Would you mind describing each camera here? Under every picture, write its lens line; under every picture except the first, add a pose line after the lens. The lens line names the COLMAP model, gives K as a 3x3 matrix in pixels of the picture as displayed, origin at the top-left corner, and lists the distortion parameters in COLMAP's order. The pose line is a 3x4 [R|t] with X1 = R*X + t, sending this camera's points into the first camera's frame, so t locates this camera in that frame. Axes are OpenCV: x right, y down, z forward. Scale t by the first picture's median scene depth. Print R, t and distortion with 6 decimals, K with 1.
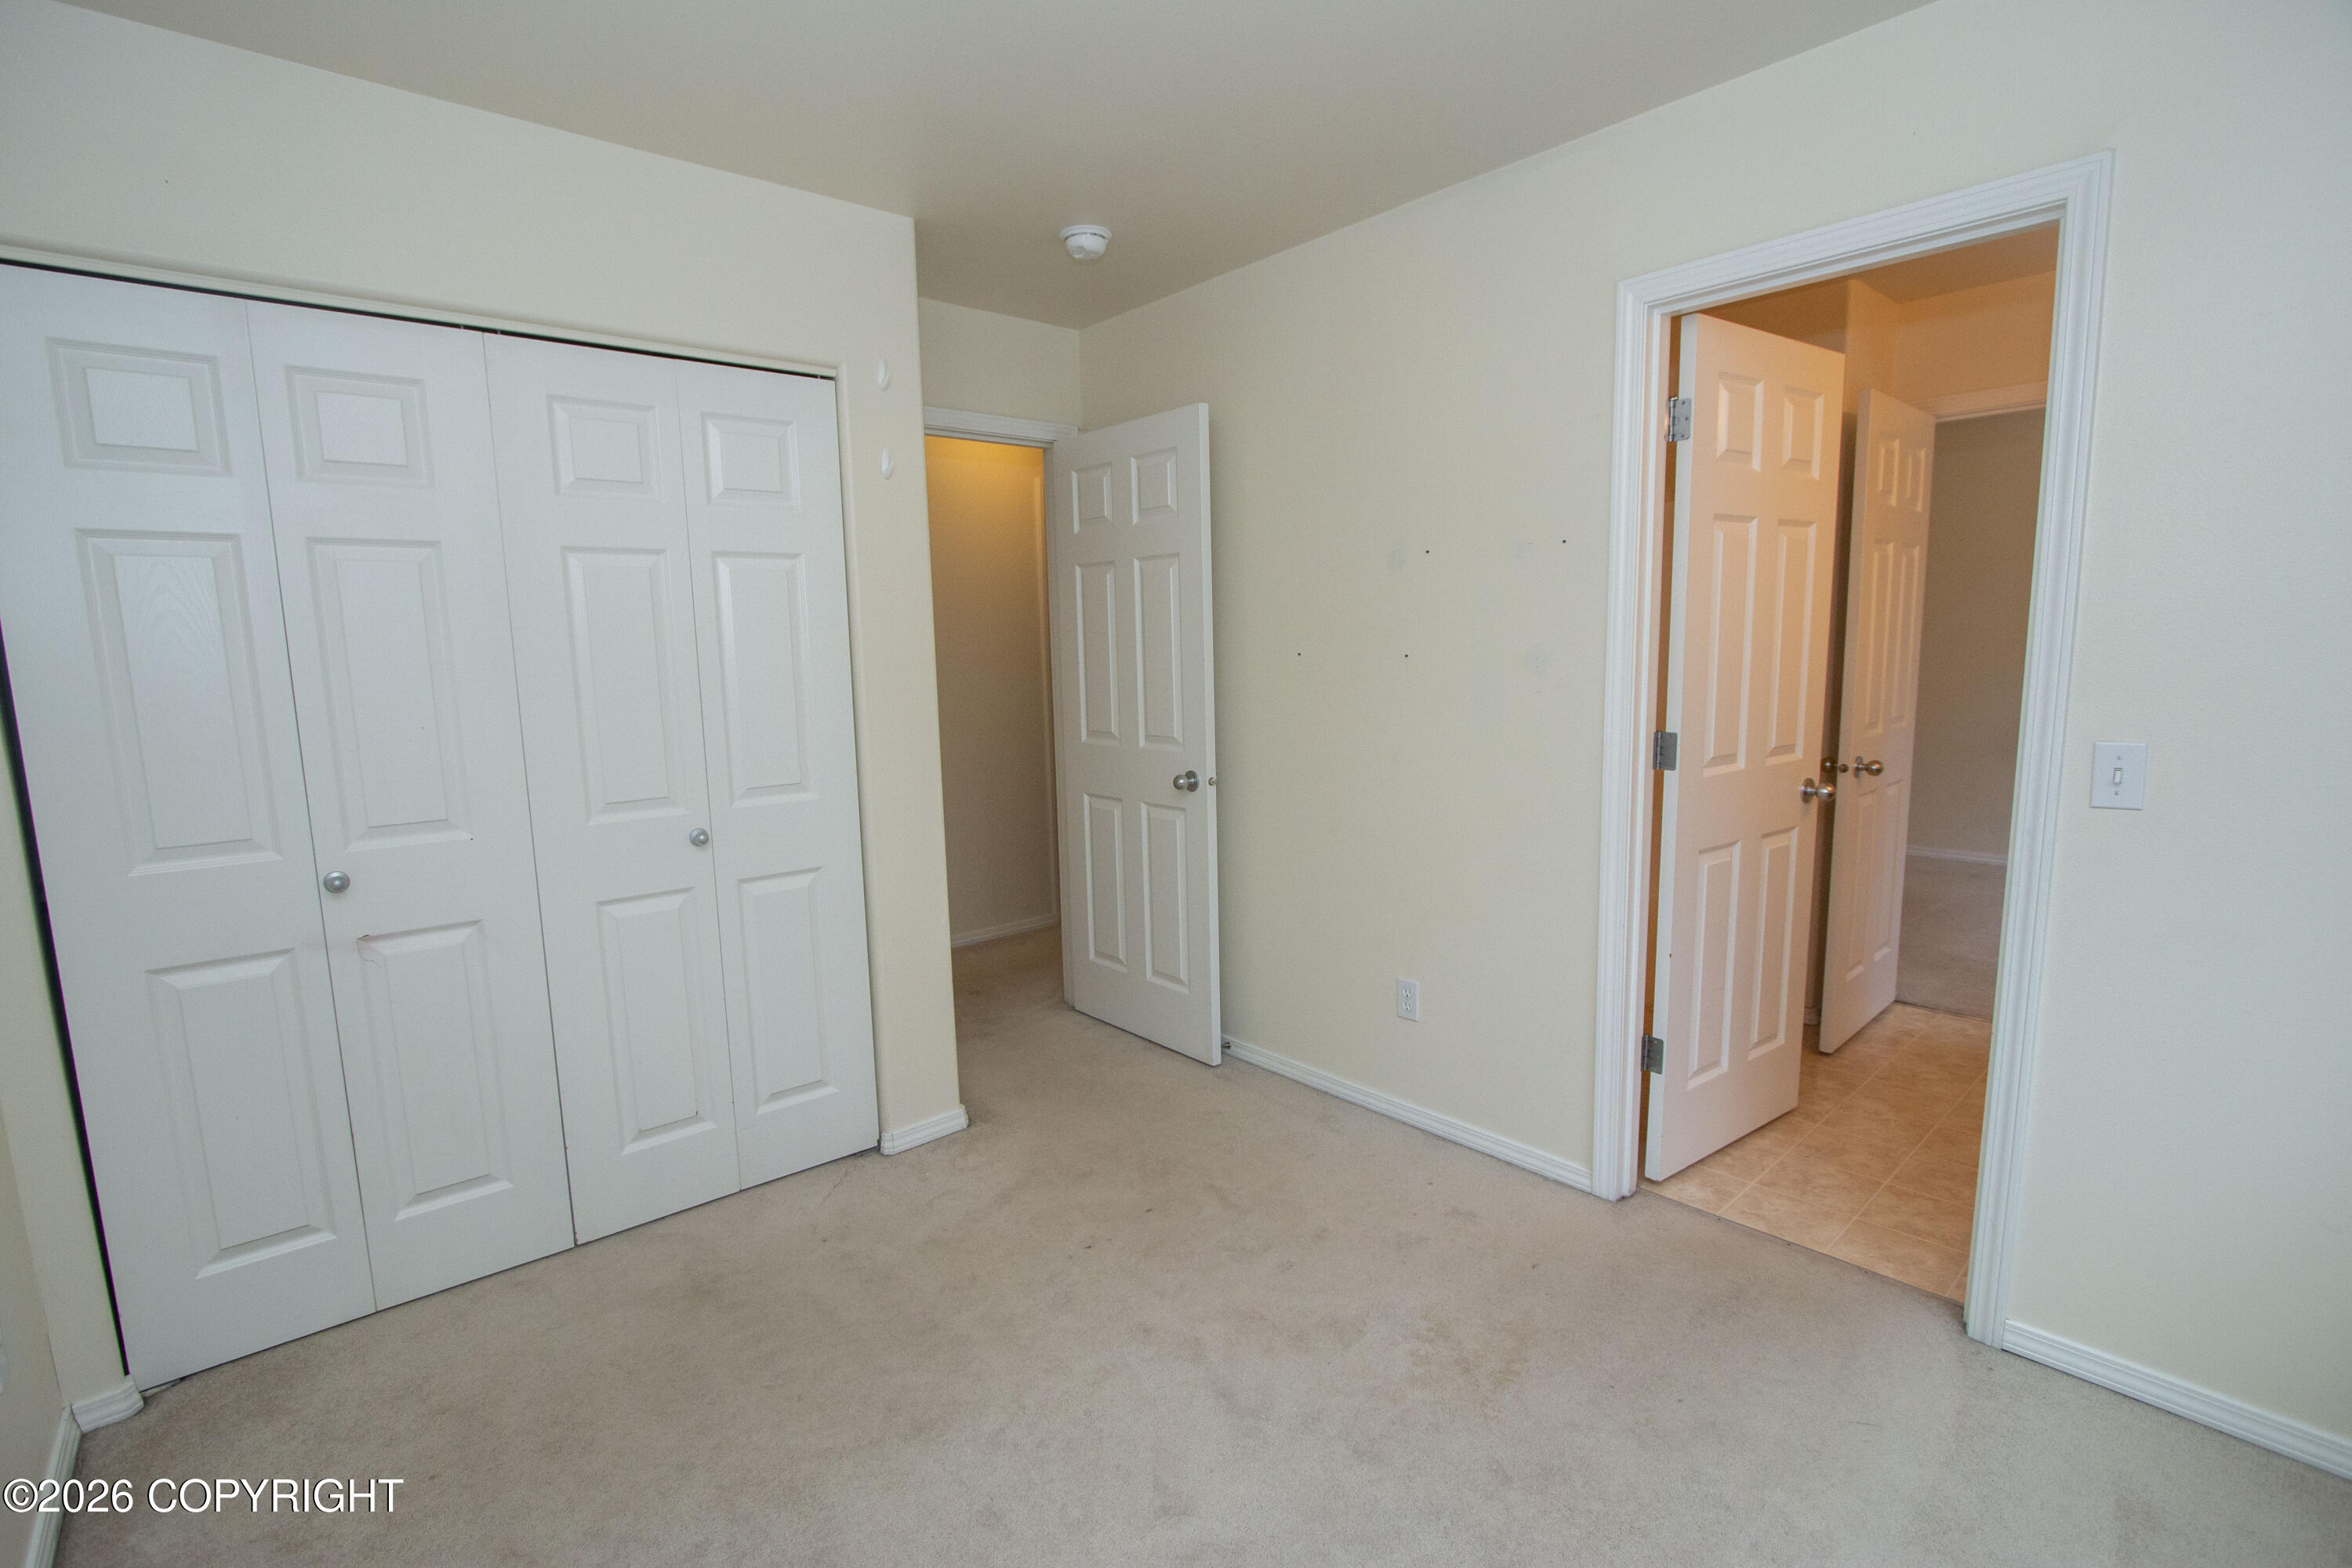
lens RADIAL K [[1069.4, 0, 1153.3], [0, 1069.4, 767.5], [0, 0, 1]] dist [-0.017031, 0.000013]
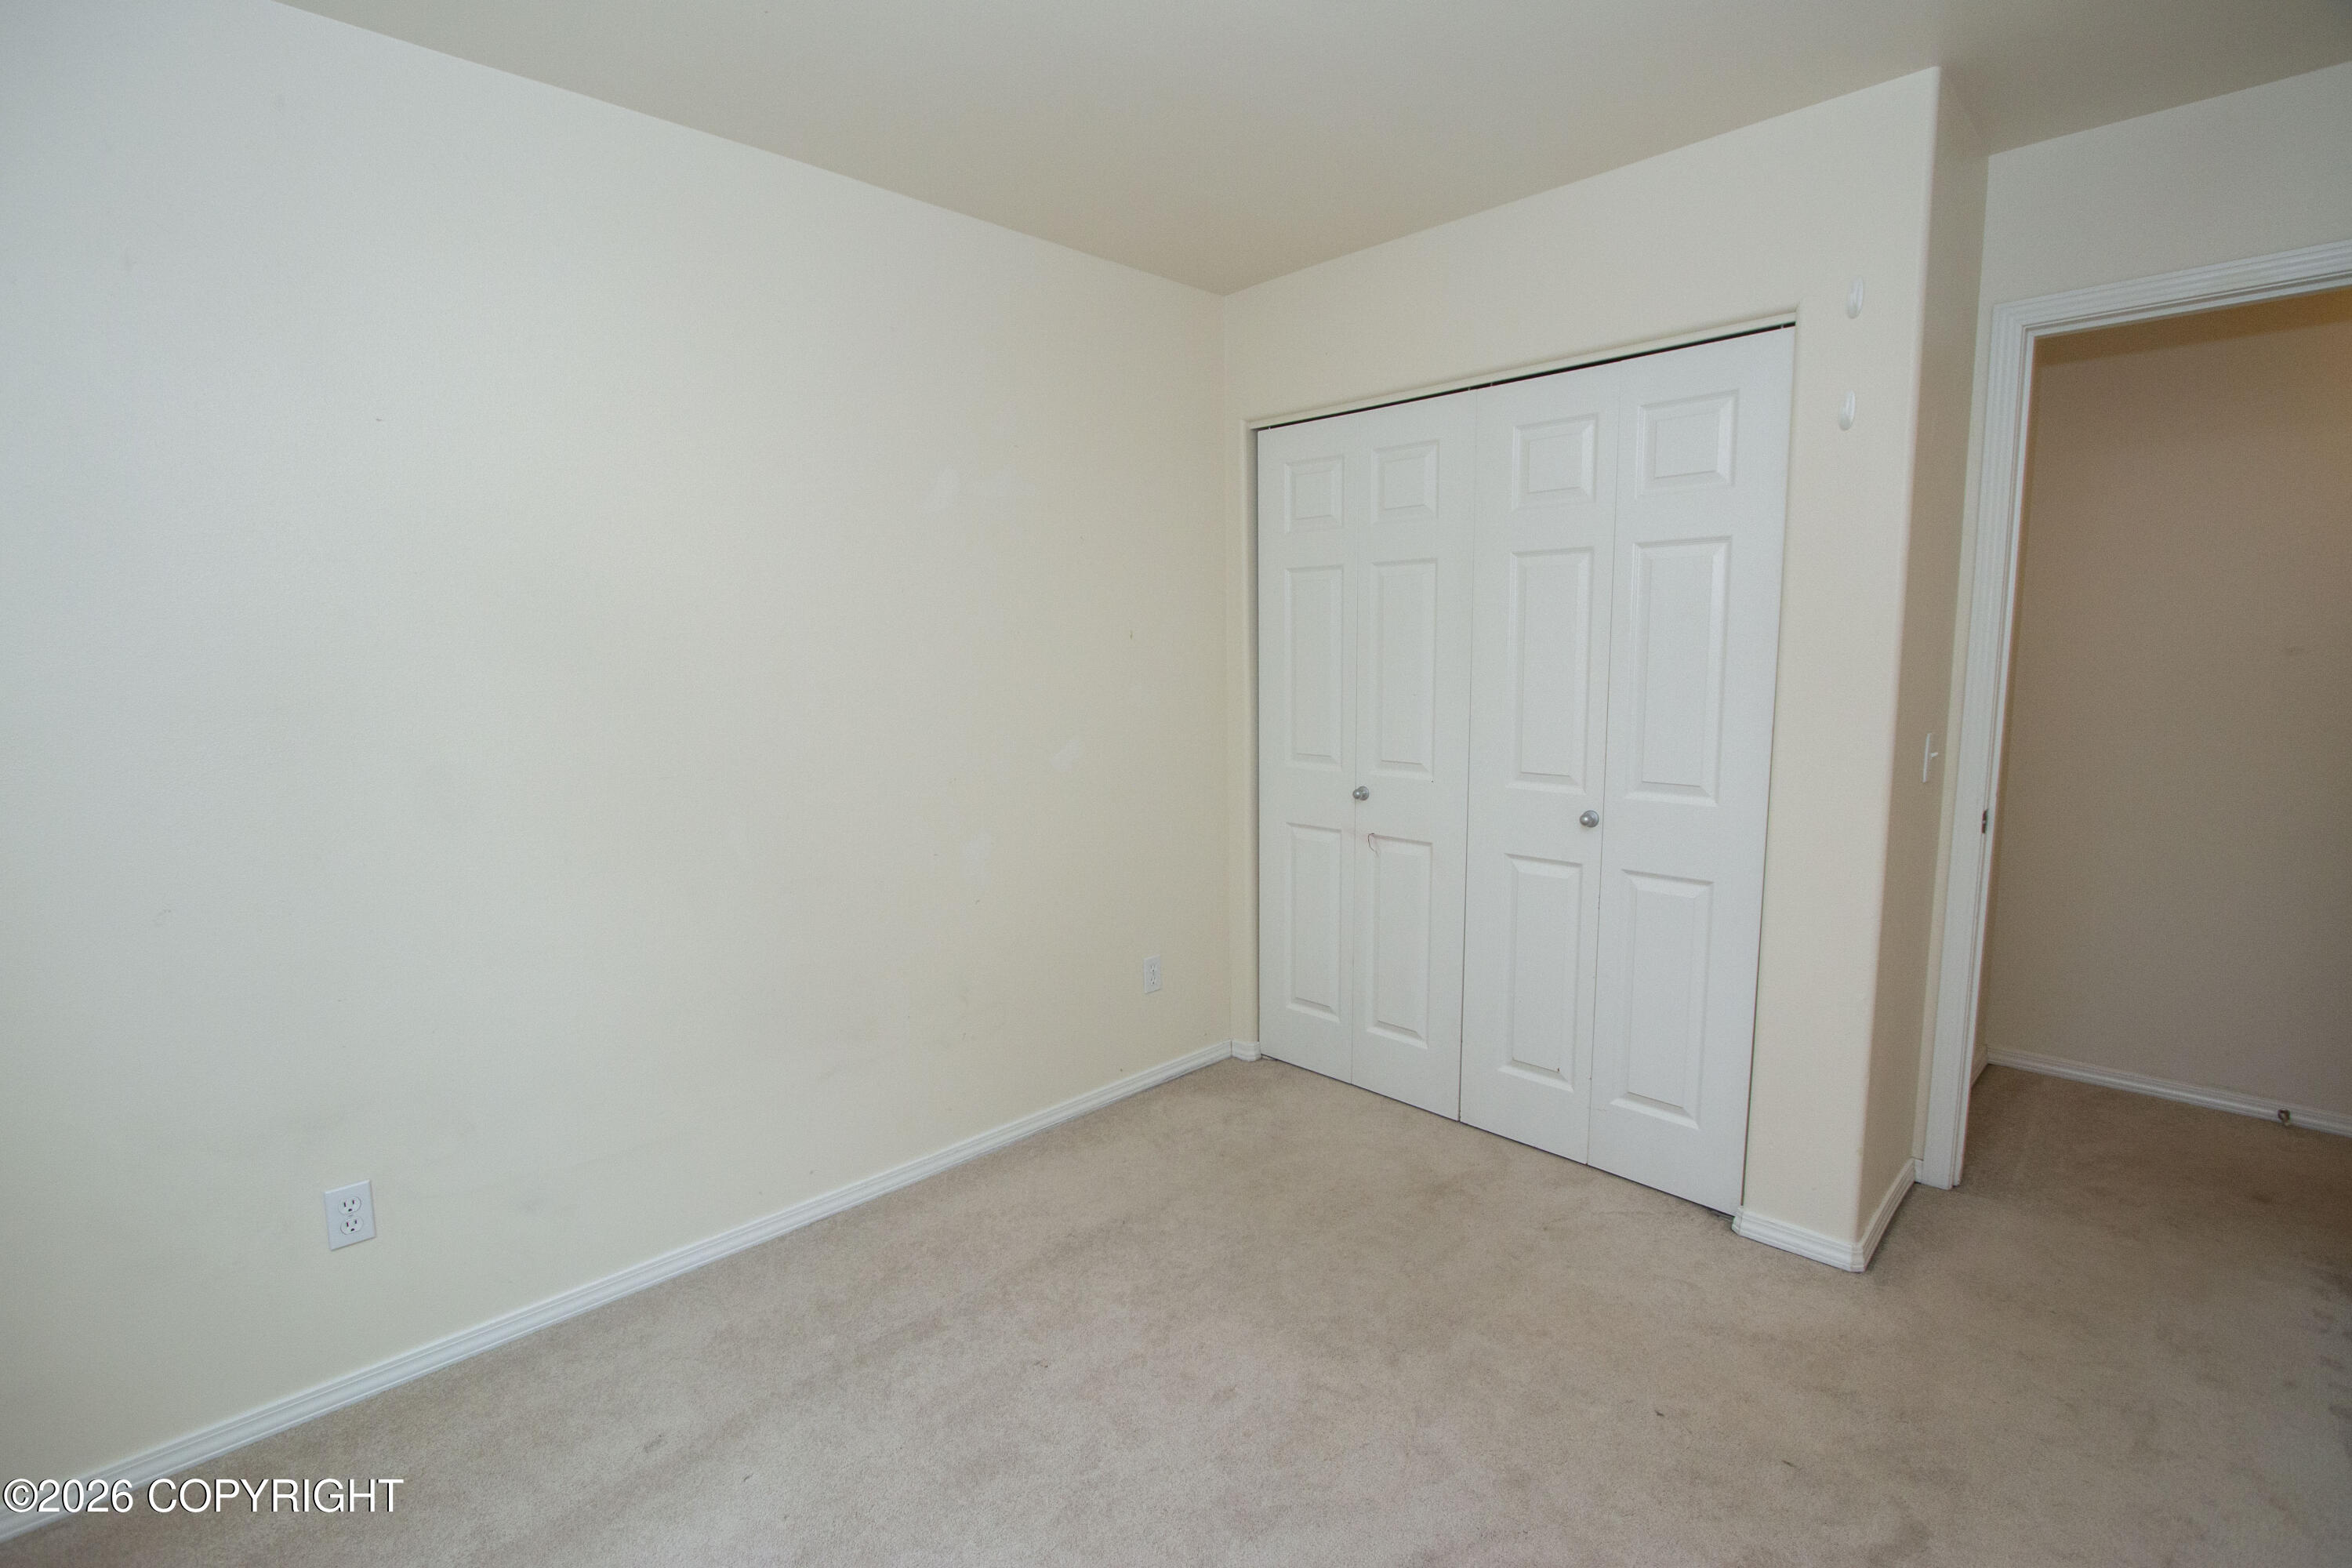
lens RADIAL K [[1069.4, 0, 1153.3], [0, 1069.4, 767.5], [0, 0, 1]] dist [-0.017031, 0.000013]
pose [[0.055510, 0.129297, -0.990051, 0.585120], [-0.105264, 0.986812, 0.122972, -0.068493], [0.992894, 0.097391, 0.068388, 0.495563]]
